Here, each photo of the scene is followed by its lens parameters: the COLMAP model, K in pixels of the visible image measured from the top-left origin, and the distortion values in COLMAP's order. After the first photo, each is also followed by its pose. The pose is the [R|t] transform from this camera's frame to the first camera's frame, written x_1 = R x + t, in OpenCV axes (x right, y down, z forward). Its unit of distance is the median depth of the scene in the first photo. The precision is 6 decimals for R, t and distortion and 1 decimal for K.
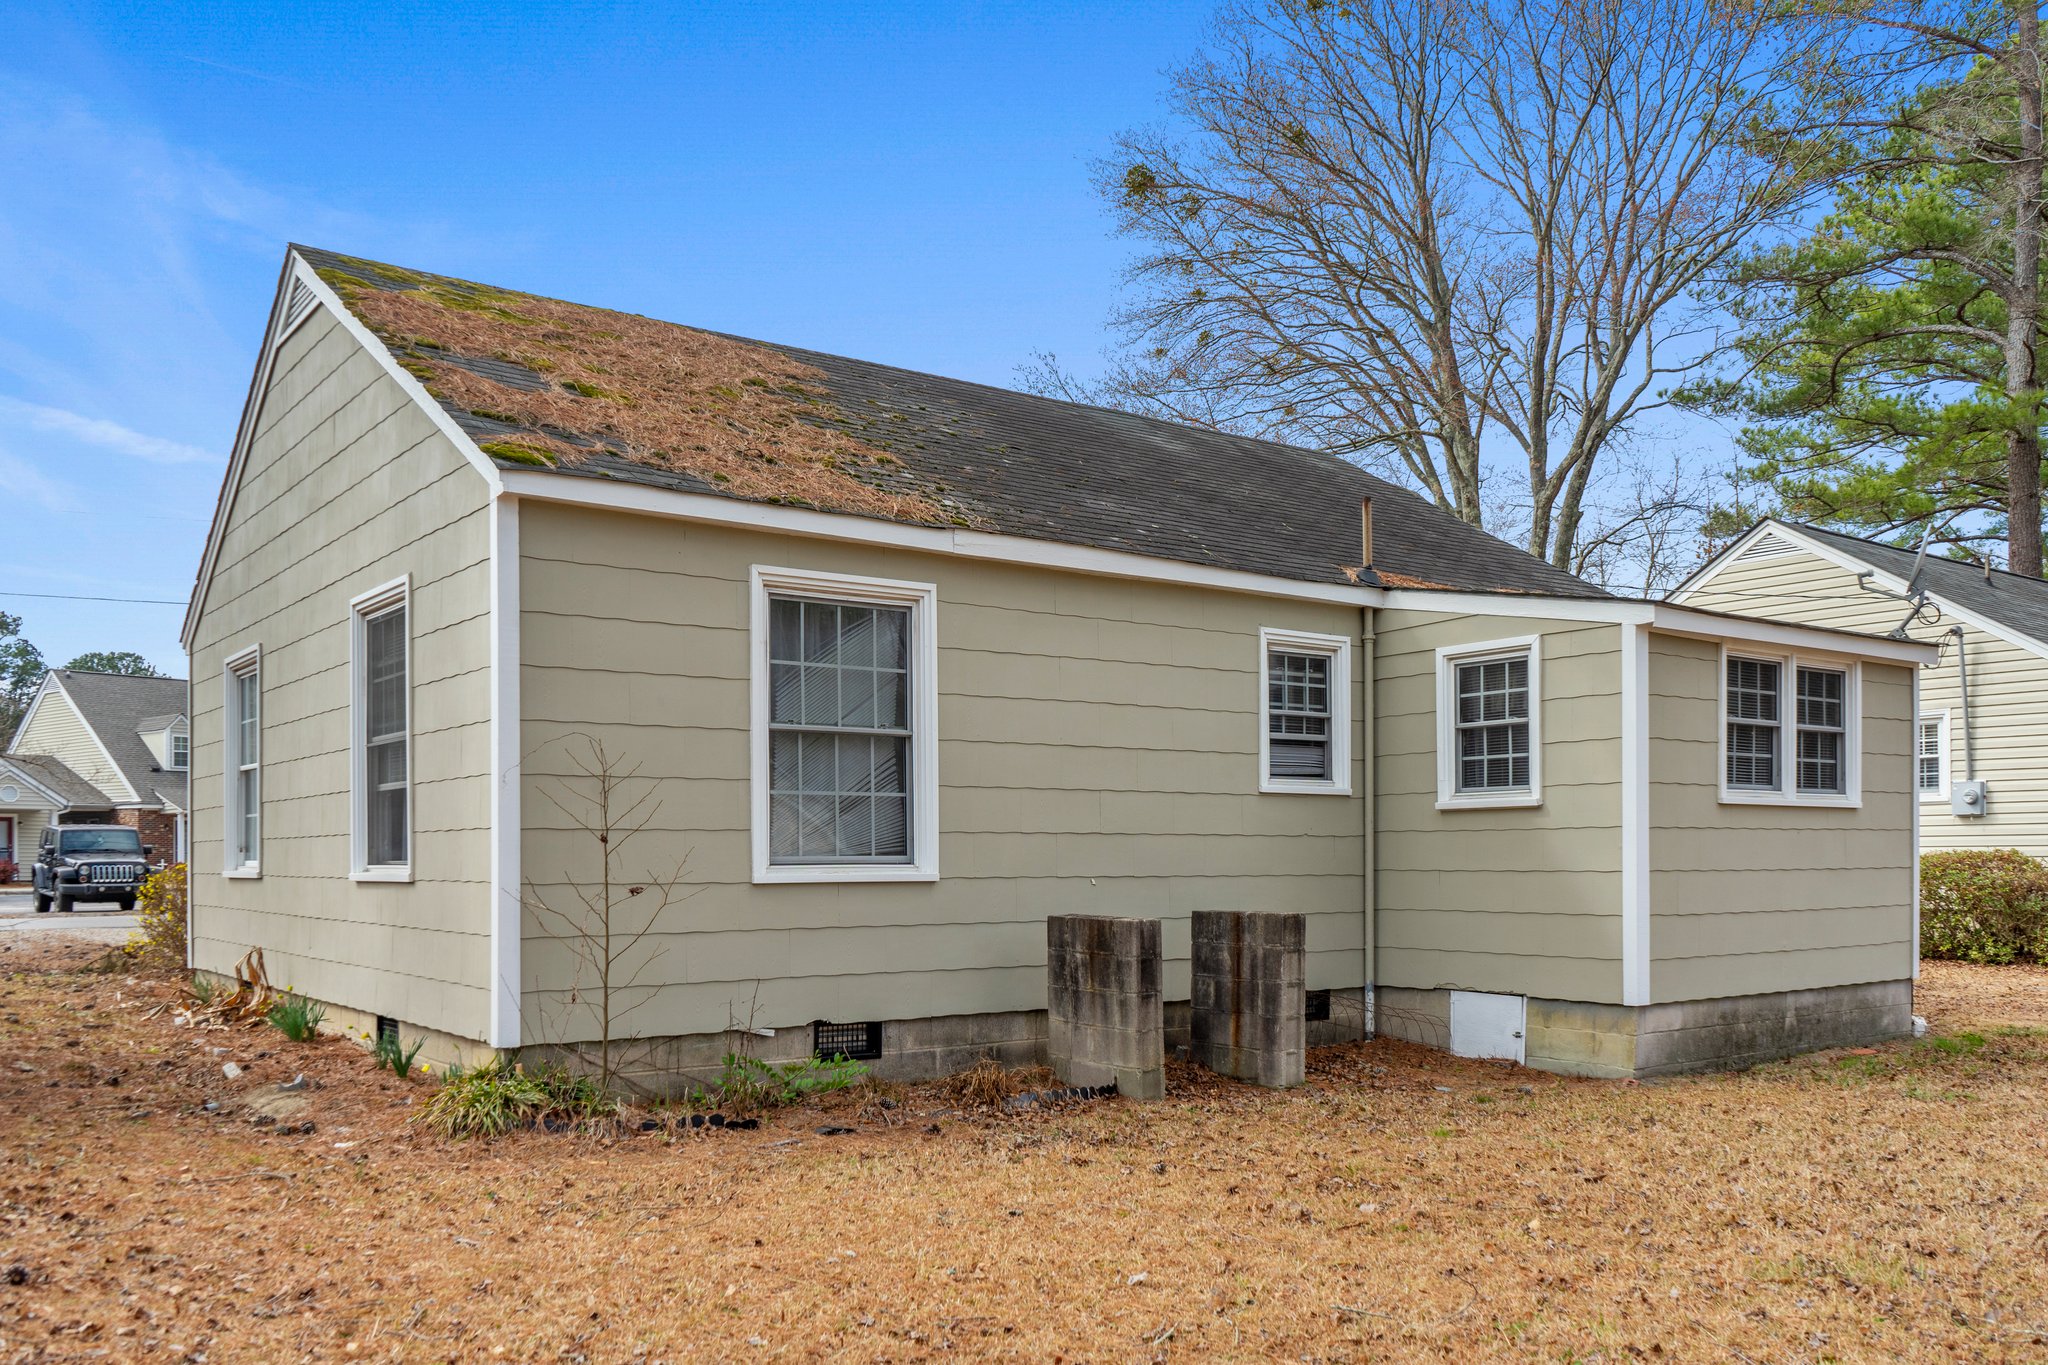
lens RADIAL K [[1655.4, 0, 1024.0], [0, 1655.4, 682.5], [0, 0, 1]] dist [-0.011230, -0.003917]
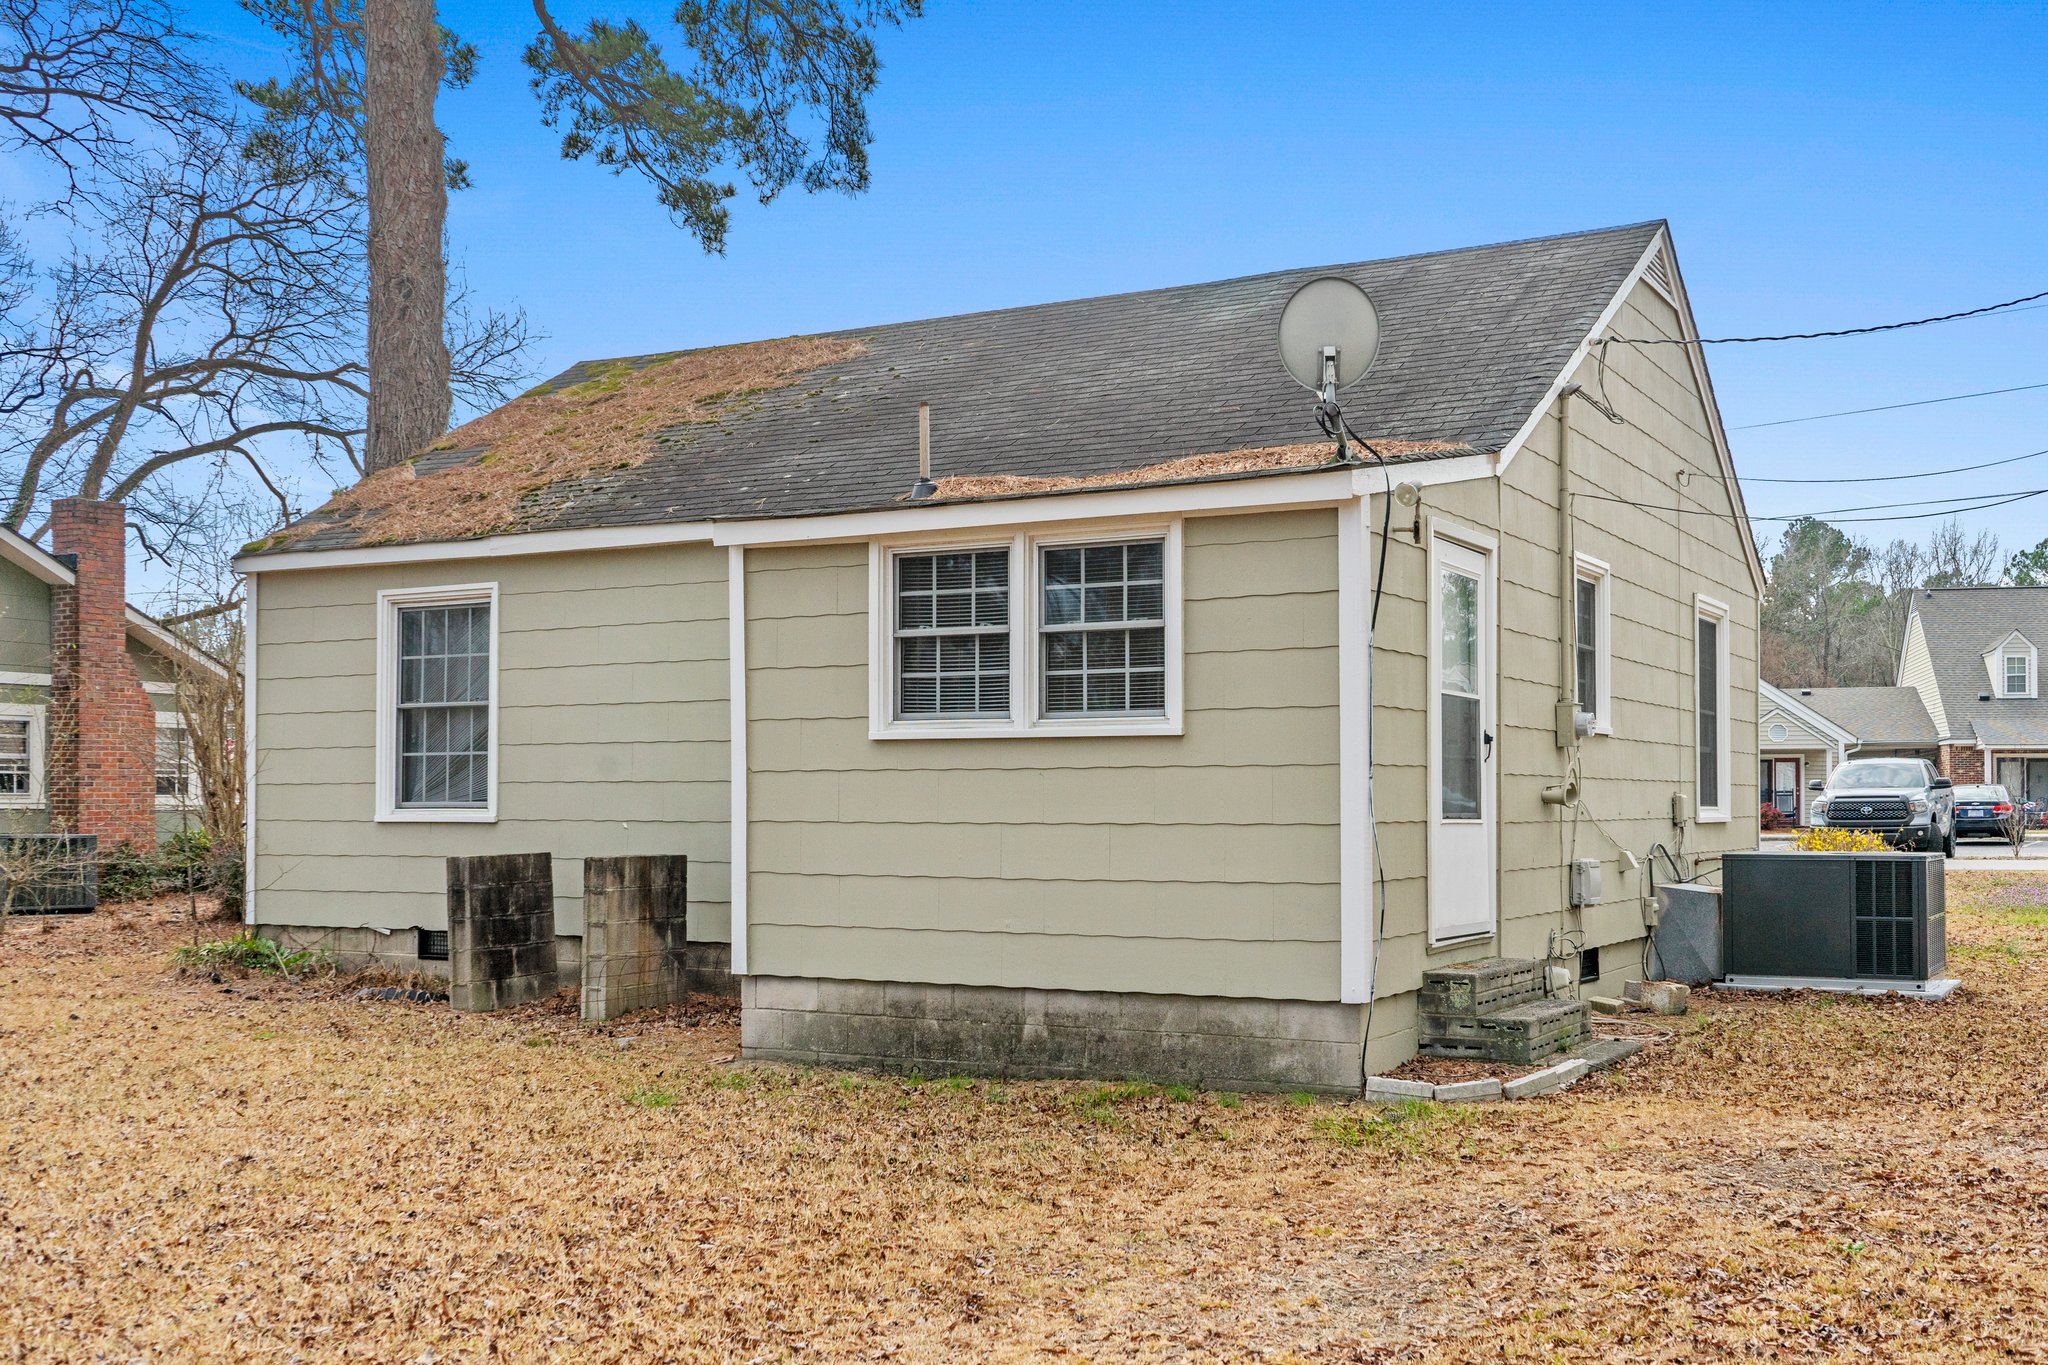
lens RADIAL K [[2074.3, 0, 1024.0], [0, 2074.3, 682.5], [0, 0, 1]] dist [0.021018, 0.007995]
pose [[0.404733, -0.051649, -0.912975, 1.365197], [0.096723, 0.995221, -0.013424, 0.066674], [0.909305, -0.082873, 0.407794, 0.660860]]
